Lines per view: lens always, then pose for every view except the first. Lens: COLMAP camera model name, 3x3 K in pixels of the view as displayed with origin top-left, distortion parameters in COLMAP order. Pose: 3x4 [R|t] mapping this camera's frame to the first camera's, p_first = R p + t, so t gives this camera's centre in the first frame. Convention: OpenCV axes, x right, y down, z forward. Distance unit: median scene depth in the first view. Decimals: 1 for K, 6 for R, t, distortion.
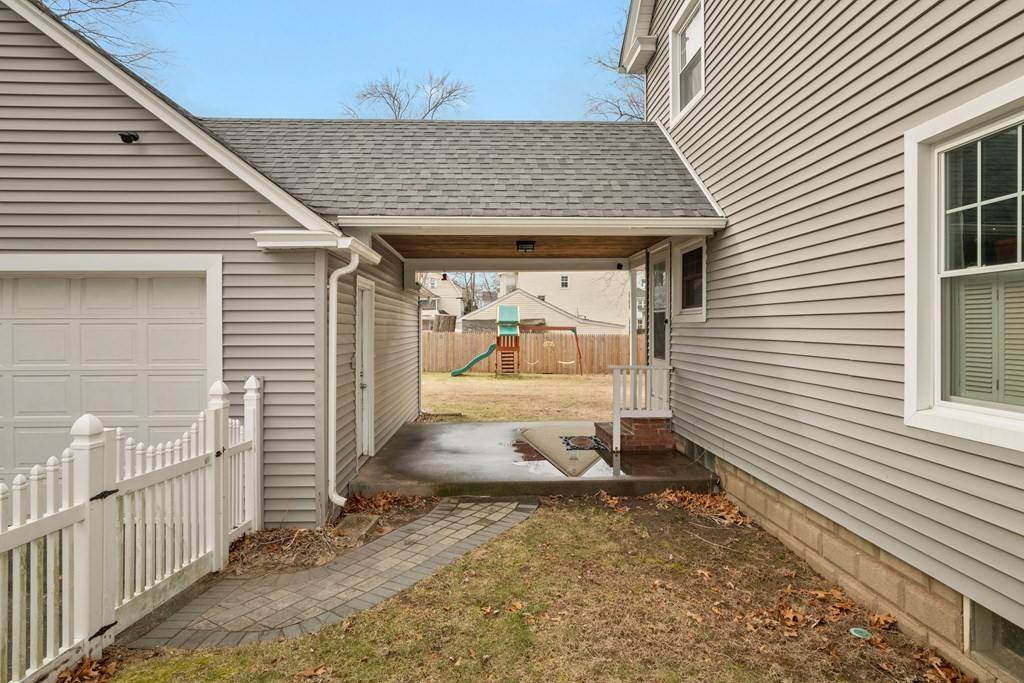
lens RADIAL K [[551.1, 0, 517.1], [0, 551.1, 328.5], [0, 0, 1]] dist [-0.025296, -0.000236]
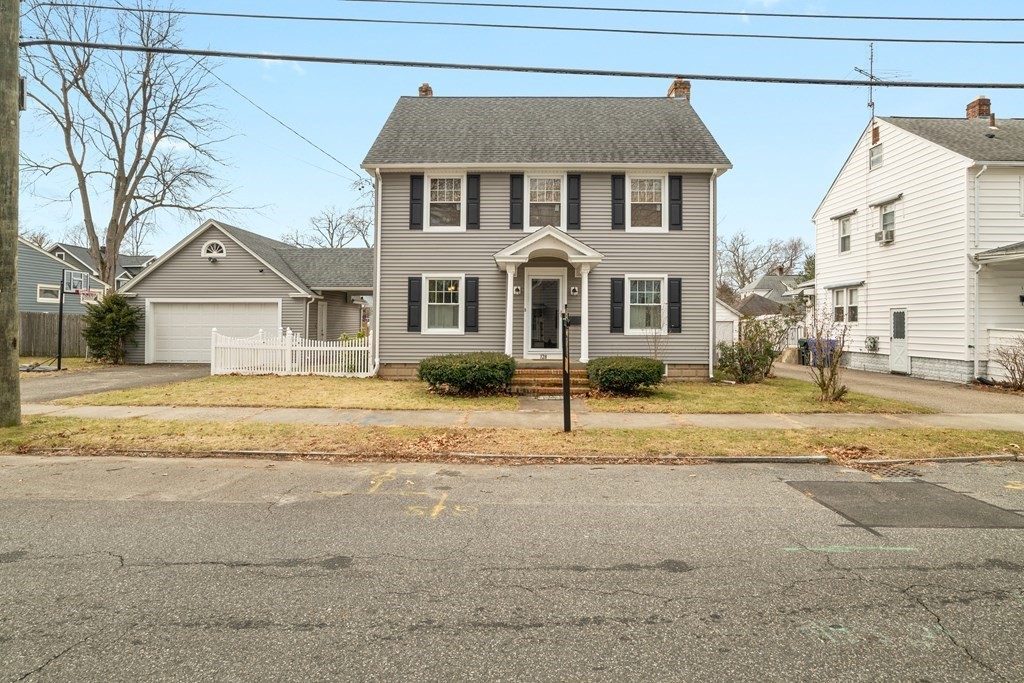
lens RADIAL K [[551.1, 0, 517.1], [0, 551.1, 328.5], [0, 0, 1]] dist [-0.025296, -0.000236]
pose [[0.997597, 0.008838, -0.068711, 1.061845], [-0.008366, 0.999939, 0.007152, 0.035579], [0.068770, -0.006560, 0.997611, -2.103226]]
